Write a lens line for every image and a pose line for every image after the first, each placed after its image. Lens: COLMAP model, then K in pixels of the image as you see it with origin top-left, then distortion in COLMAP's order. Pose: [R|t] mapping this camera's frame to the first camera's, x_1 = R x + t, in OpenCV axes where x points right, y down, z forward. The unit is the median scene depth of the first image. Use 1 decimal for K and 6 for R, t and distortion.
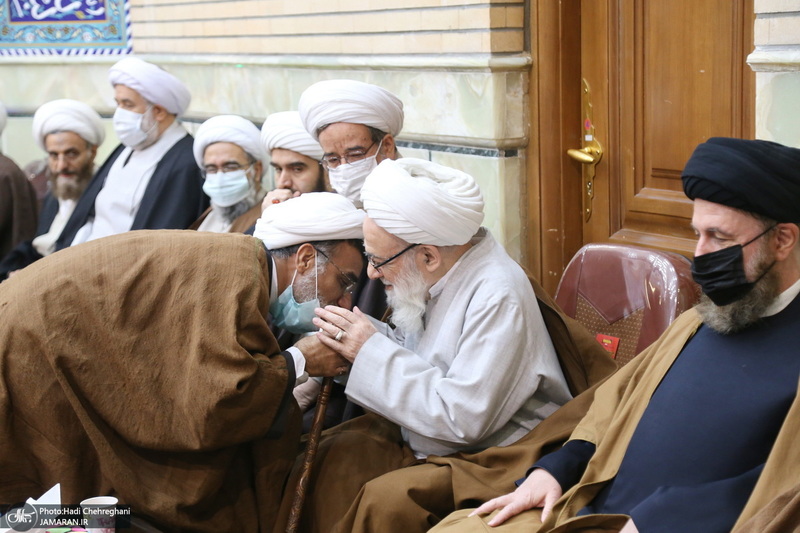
lens RADIAL K [[1792.1, 0, 402.6], [0, 1792.1, 268.2], [0, 0, 1]] dist [0.461915, 0.000000]
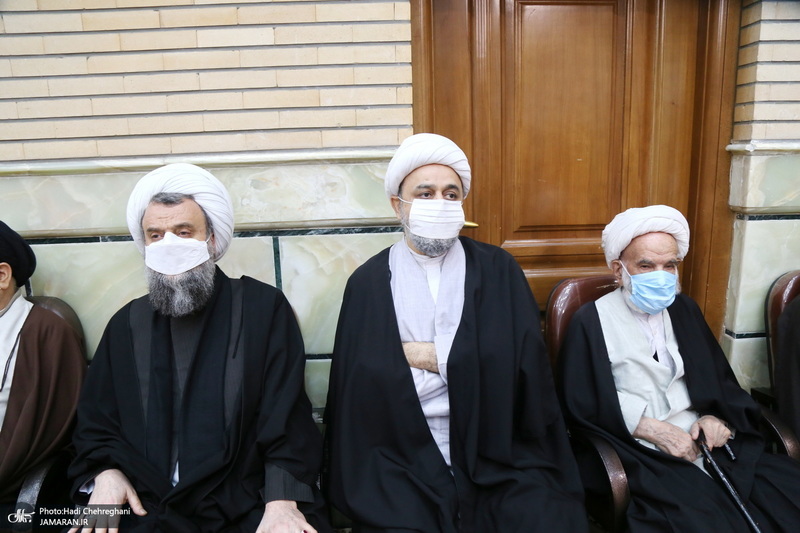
lens RADIAL K [[555.0, 0, 411.7], [0, 555.0, 271.6], [0, 0, 1]] dist [-0.096620, 0.038707]
pose [[0.379649, -0.164752, 0.910343, -0.299953], [0.134470, 0.983392, 0.121892, -0.081836], [-0.915306, 0.076138, 0.395498, 0.862522]]
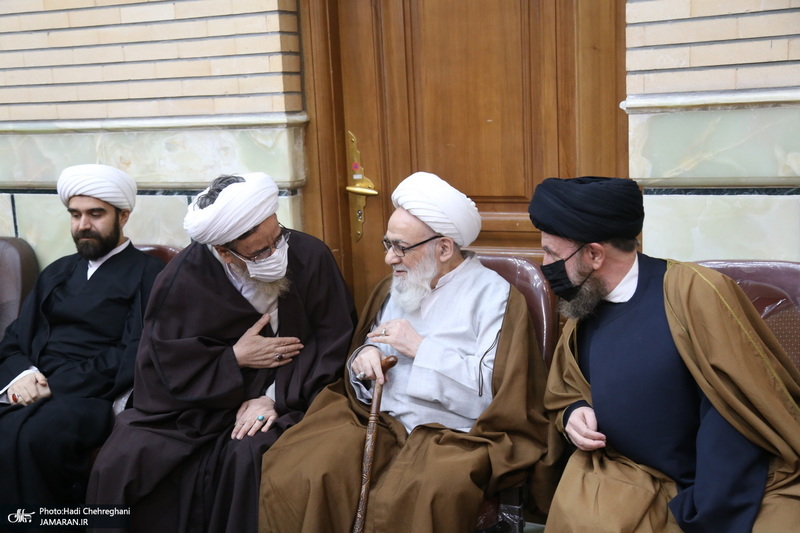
lens RADIAL K [[1109.9, 0, 399.5], [0, 1109.9, 280.5], [0, 0, 1]] dist [0.153282, 0.000000]
pose [[0.811197, -0.106897, 0.574920, -0.339270], [0.099975, 0.994027, 0.043761, -0.030245], [-0.576164, 0.021979, 0.817039, 0.333978]]
